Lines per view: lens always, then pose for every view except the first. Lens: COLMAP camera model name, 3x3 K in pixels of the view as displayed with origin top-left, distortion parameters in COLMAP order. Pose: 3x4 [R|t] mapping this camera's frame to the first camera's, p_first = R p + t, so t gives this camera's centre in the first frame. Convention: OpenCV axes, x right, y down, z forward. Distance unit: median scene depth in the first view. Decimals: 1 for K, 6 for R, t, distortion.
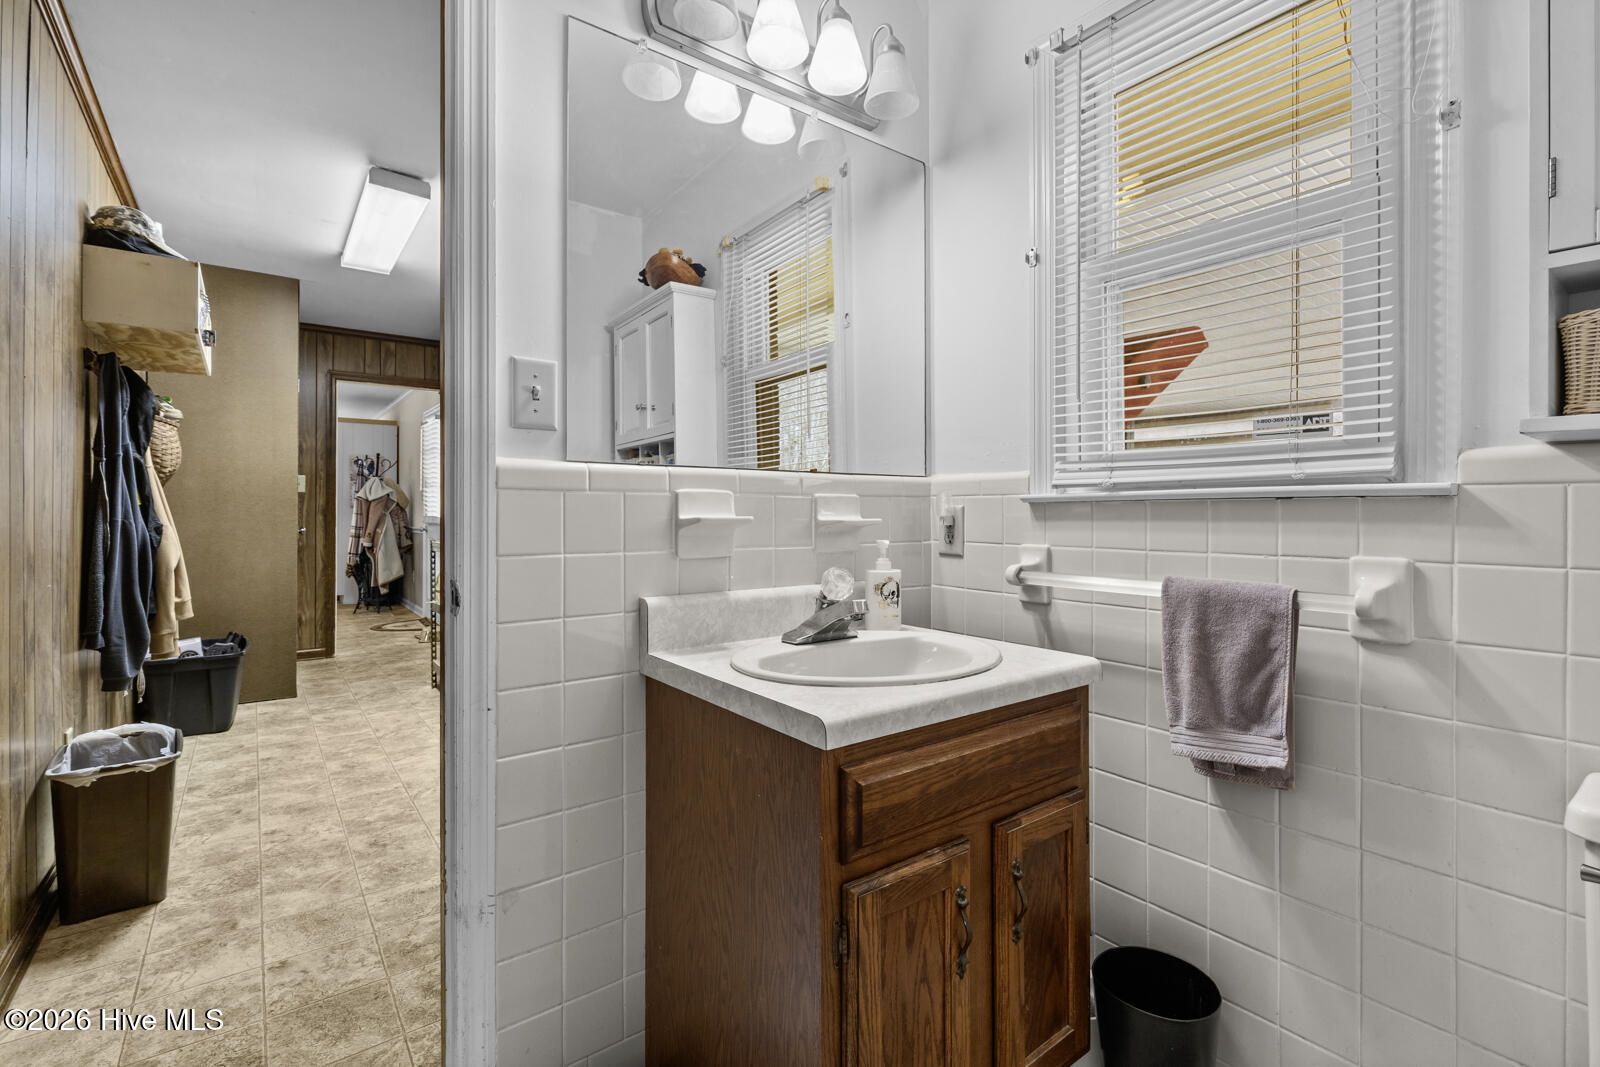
lens RADIAL K [[717.2, 0, 813.4], [0, 717.2, 508.6], [0, 0, 1]] dist [0.001772, -0.000028]
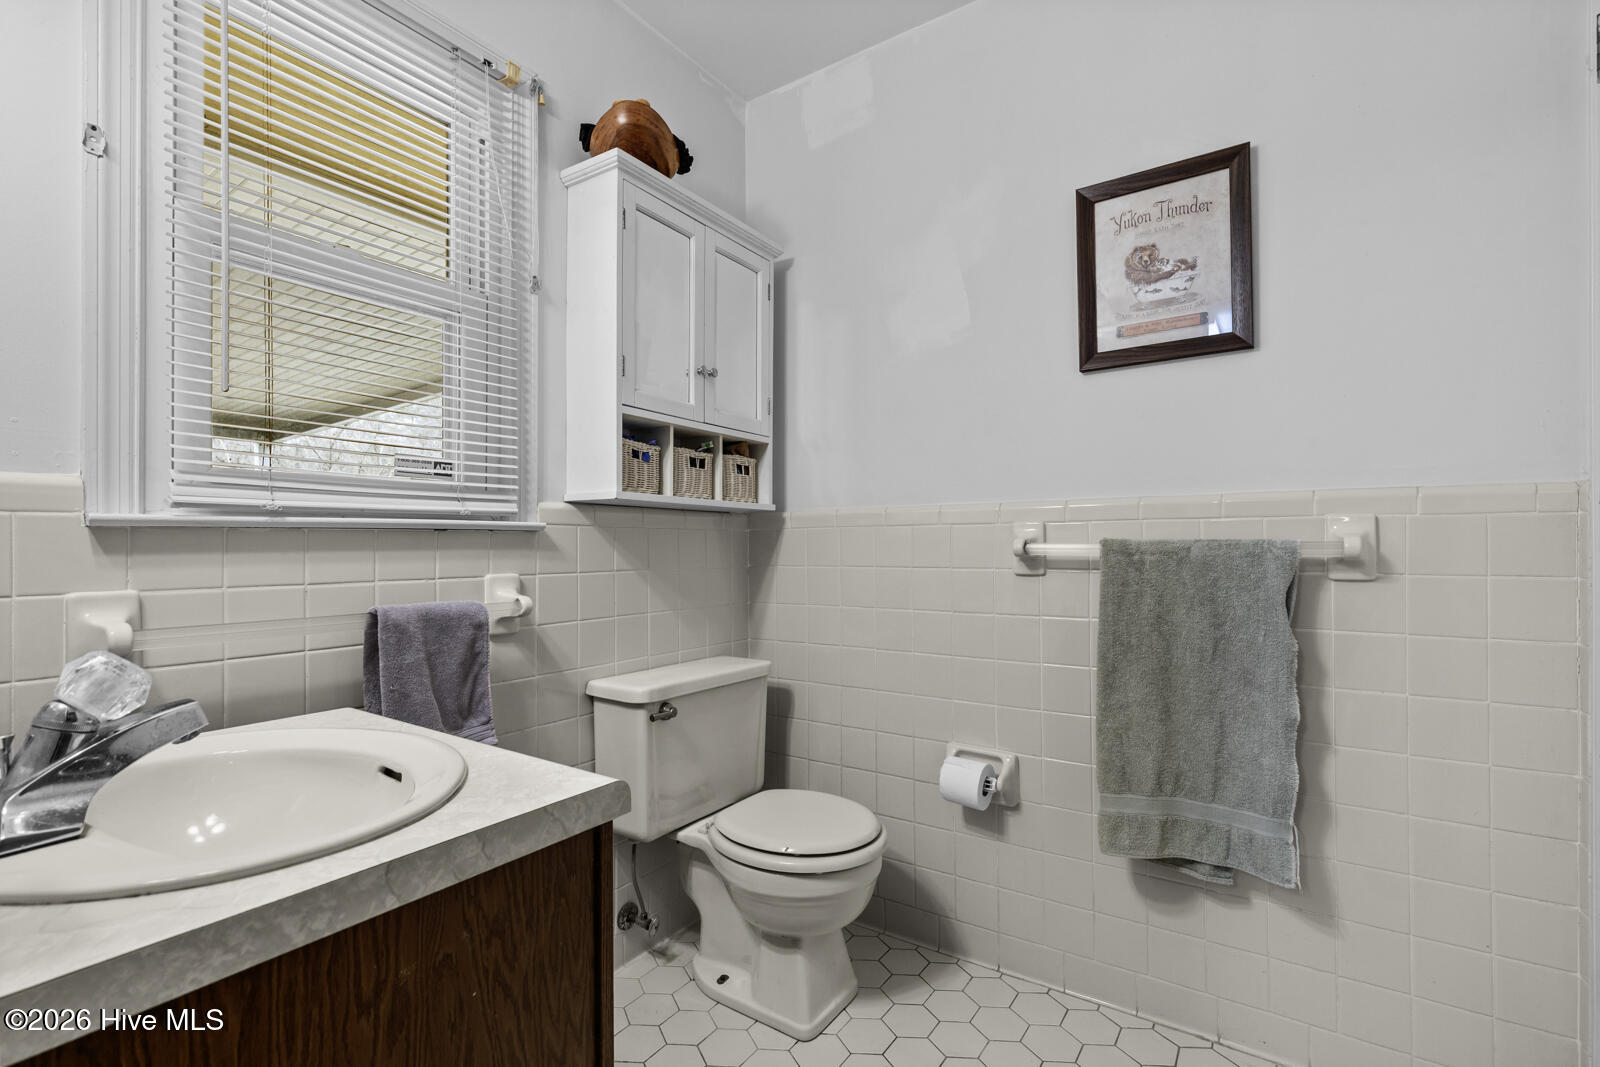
lens RADIAL K [[717.2, 0, 804.6], [0, 717.2, 540.7], [0, 0, 1]] dist [0.001772, -0.000028]
pose [[-0.299518, 0.001783, 0.954089, -0.691913], [-0.007271, 0.999965, -0.004151, 0.003844], [-0.954063, -0.008180, -0.299494, 0.831312]]
